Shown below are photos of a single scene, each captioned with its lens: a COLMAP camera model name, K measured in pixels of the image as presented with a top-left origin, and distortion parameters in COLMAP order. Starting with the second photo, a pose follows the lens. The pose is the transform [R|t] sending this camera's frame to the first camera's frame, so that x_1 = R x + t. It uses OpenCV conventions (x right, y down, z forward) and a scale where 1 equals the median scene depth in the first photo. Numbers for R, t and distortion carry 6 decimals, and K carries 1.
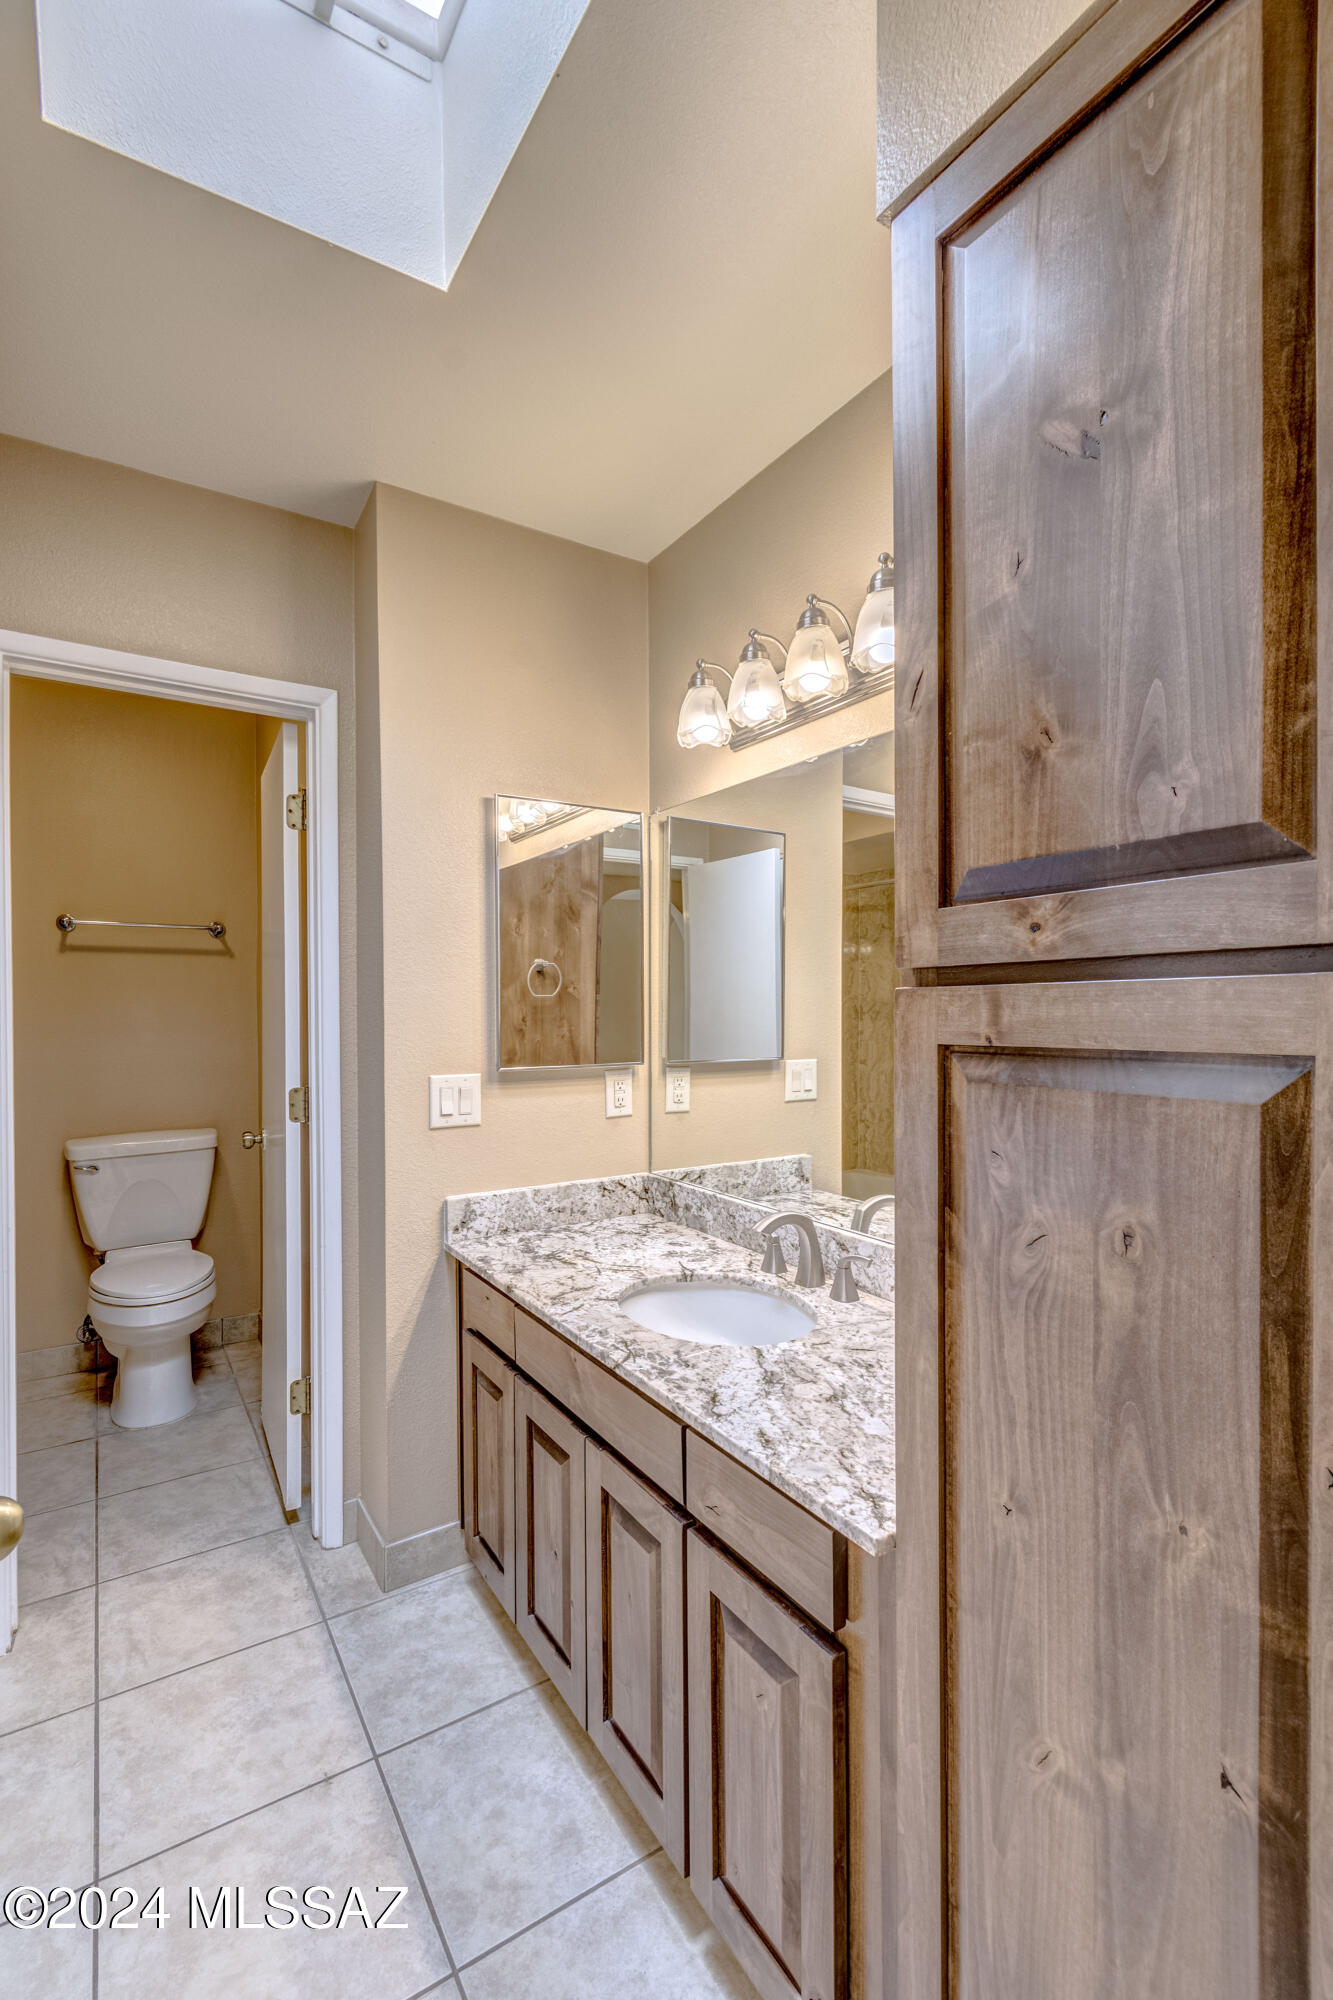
lens RADIAL K [[882.2, 0, 651.2], [0, 882.2, 1004.2], [0, 0, 1]] dist [0.003503, -0.000677]
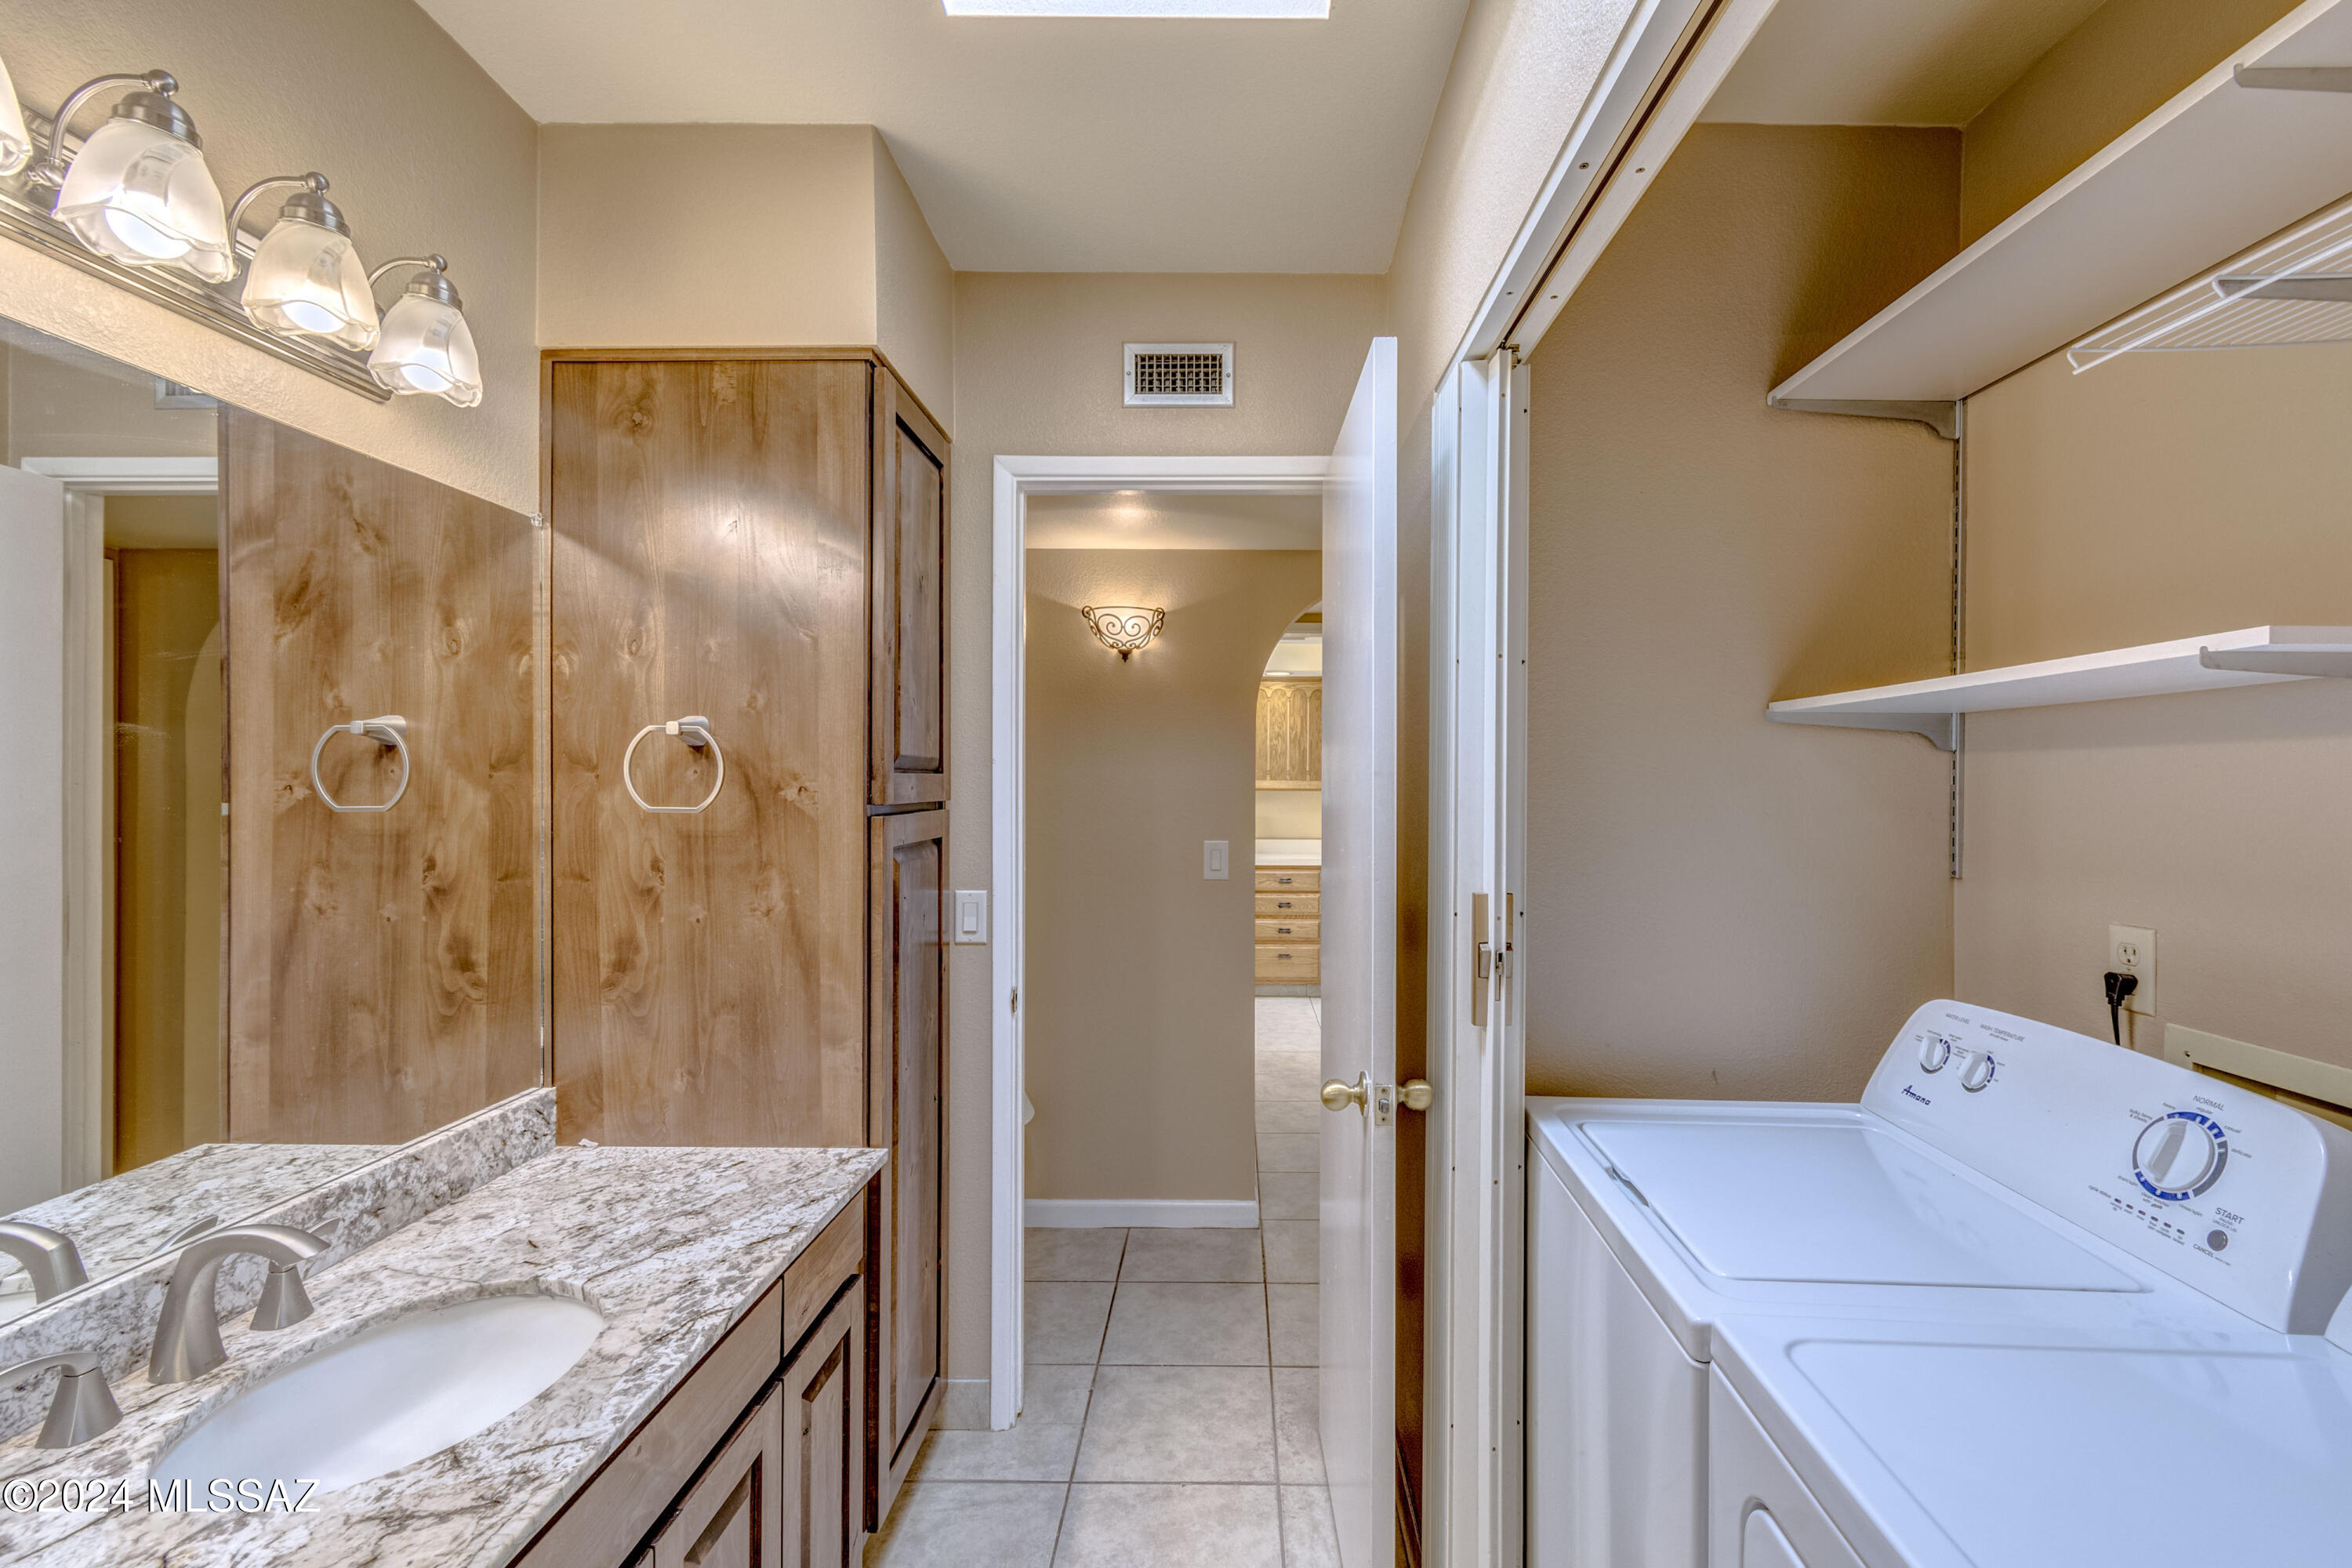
lens RADIAL K [[1037.5, 0, 1220.1], [0, 1037.5, 783.8], [0, 0, 1]] dist [0.003503, -0.000677]
pose [[-0.840119, -0.001842, 0.542398, -0.893308], [-0.005656, 0.999970, -0.005365, -0.050733], [-0.542372, -0.007575, -0.840104, 1.548837]]
